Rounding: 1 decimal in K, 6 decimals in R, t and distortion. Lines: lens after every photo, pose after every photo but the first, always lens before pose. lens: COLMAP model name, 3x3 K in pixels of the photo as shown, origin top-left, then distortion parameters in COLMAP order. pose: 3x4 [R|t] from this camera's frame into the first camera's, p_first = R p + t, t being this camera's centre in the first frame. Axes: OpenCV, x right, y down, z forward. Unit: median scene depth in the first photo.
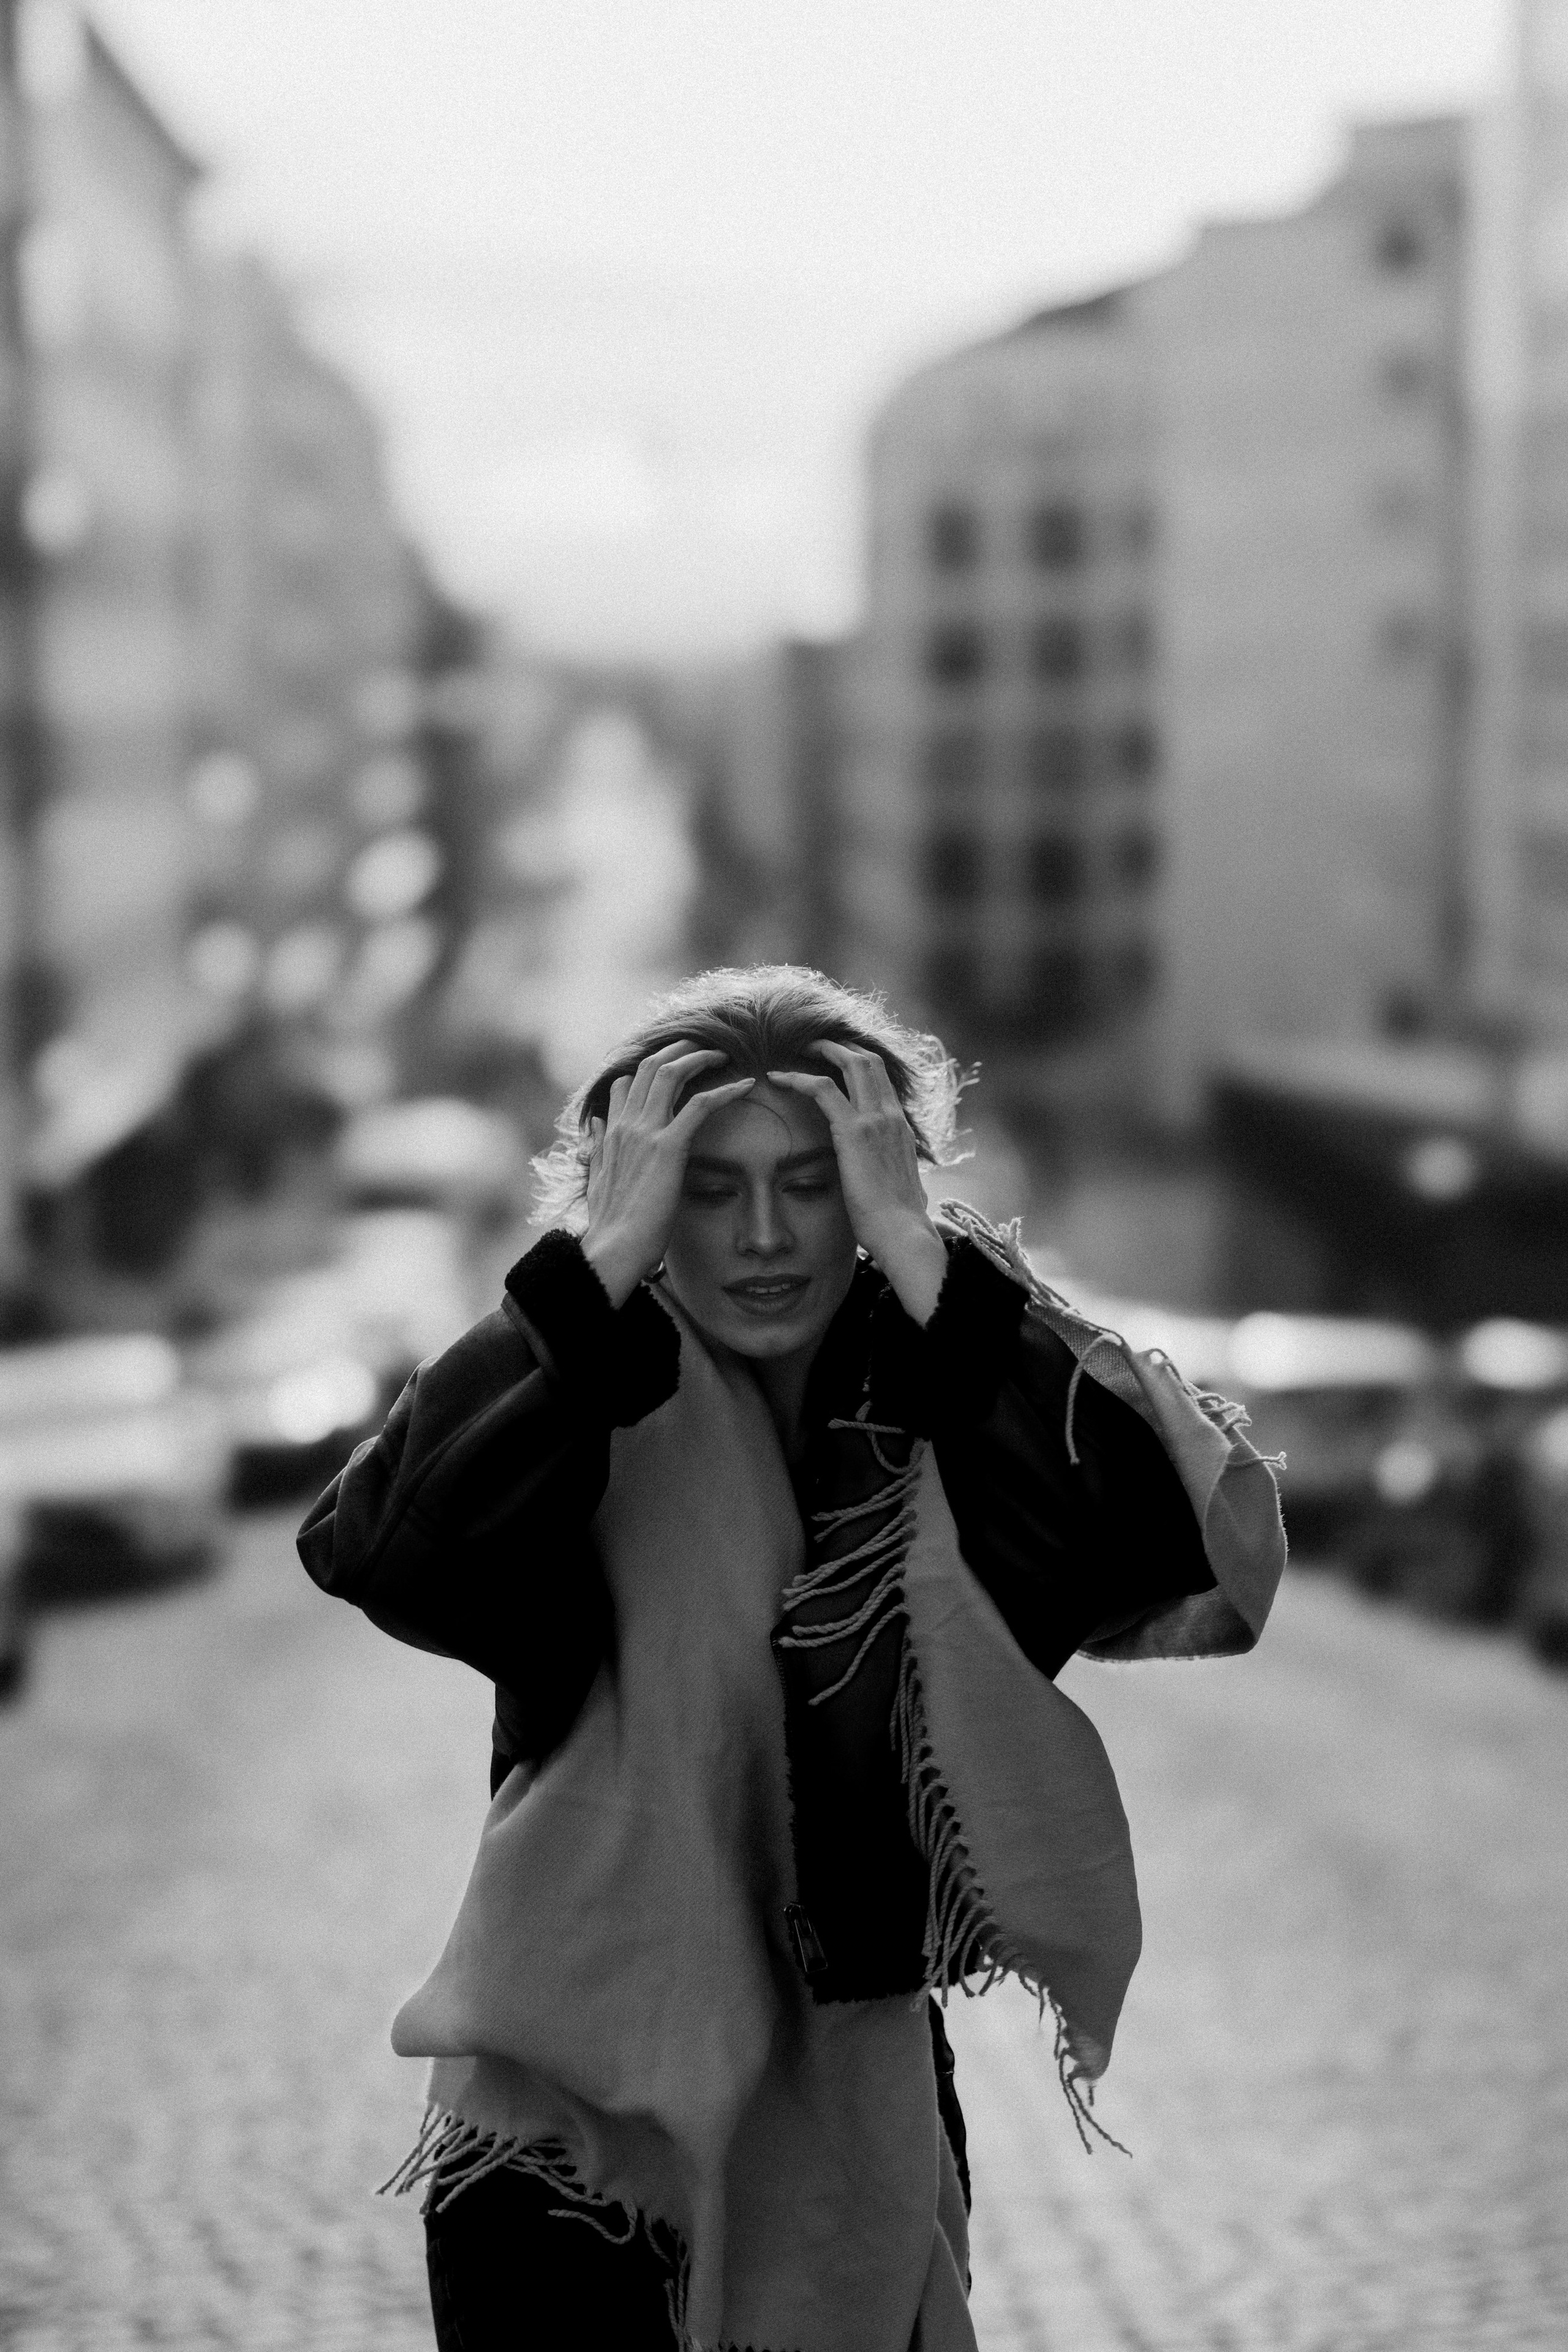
lens RADIAL K [[5644.2, 0, 784.0], [0, 5644.2, 1176.0], [0, 0, 1]] dist [-0.034756, 0.462538]
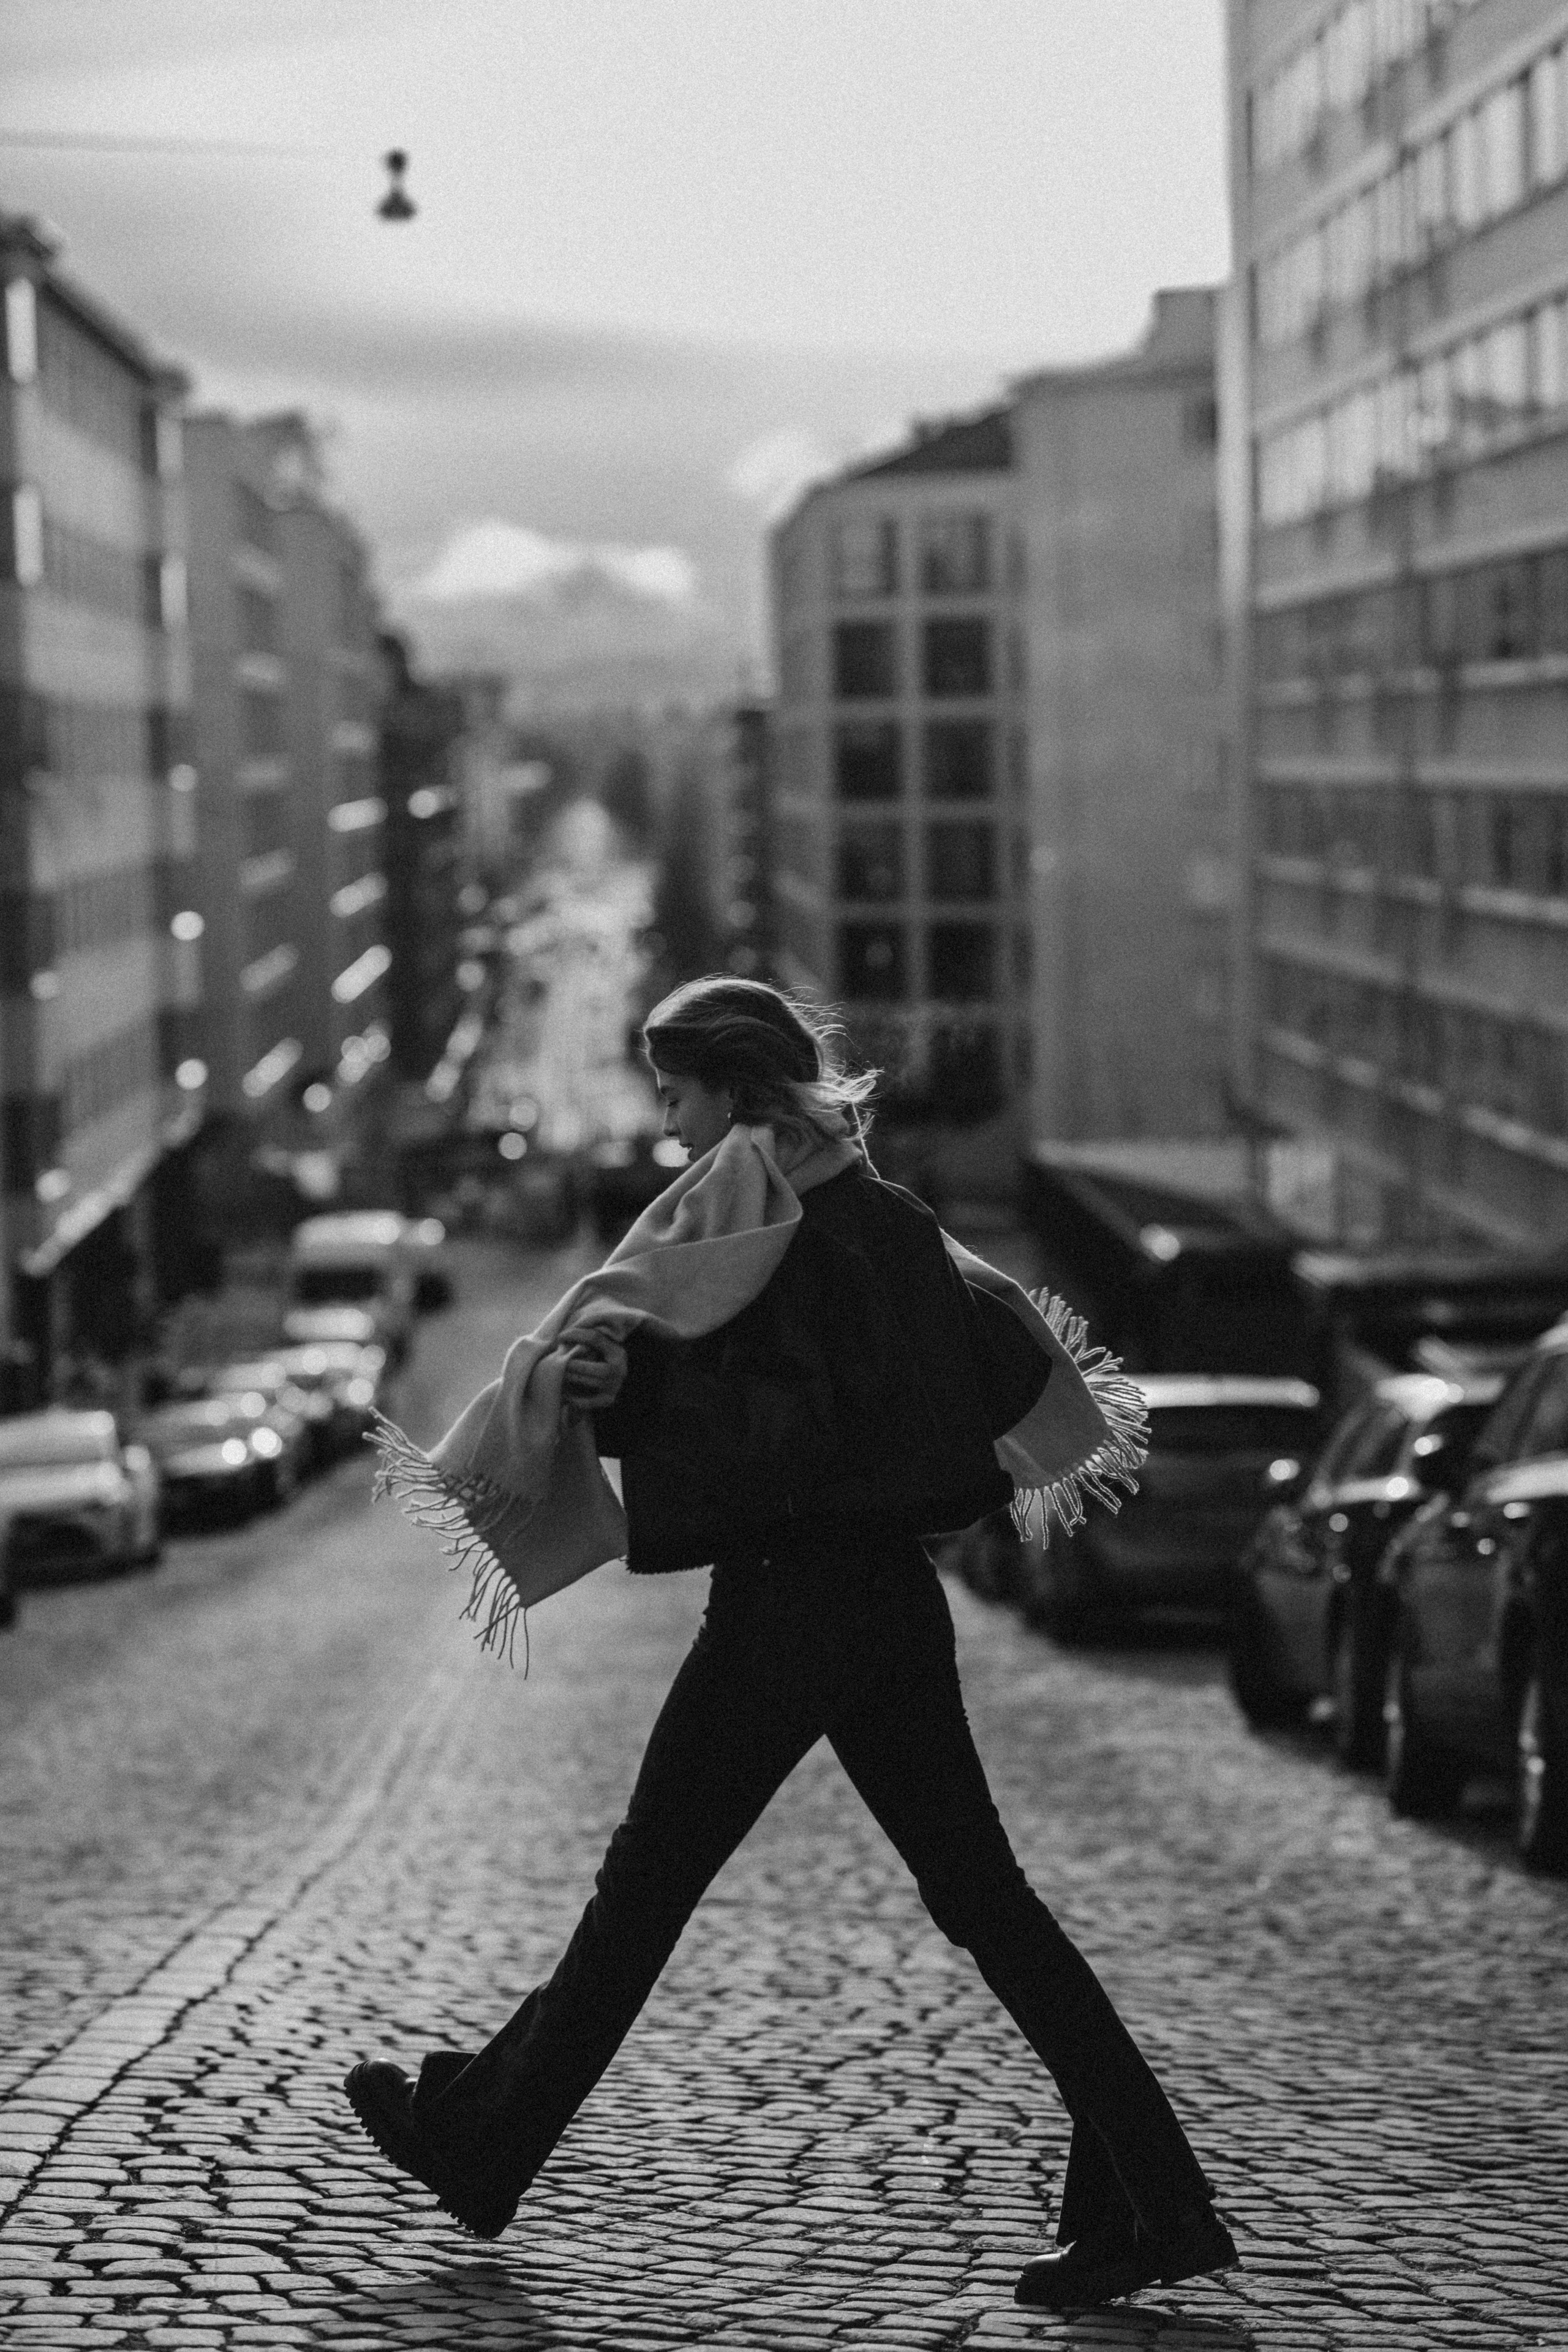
lens RADIAL K [[5644.2, 0, 784.0], [0, 5644.2, 1176.0], [0, 0, 1]] dist [-0.034756, 0.462538]
pose [[0.999690, -0.024888, -0.000513, 0.014770], [0.024882, 0.999635, -0.010520, -0.002177], [0.000775, 0.010504, 0.999945, -0.101824]]
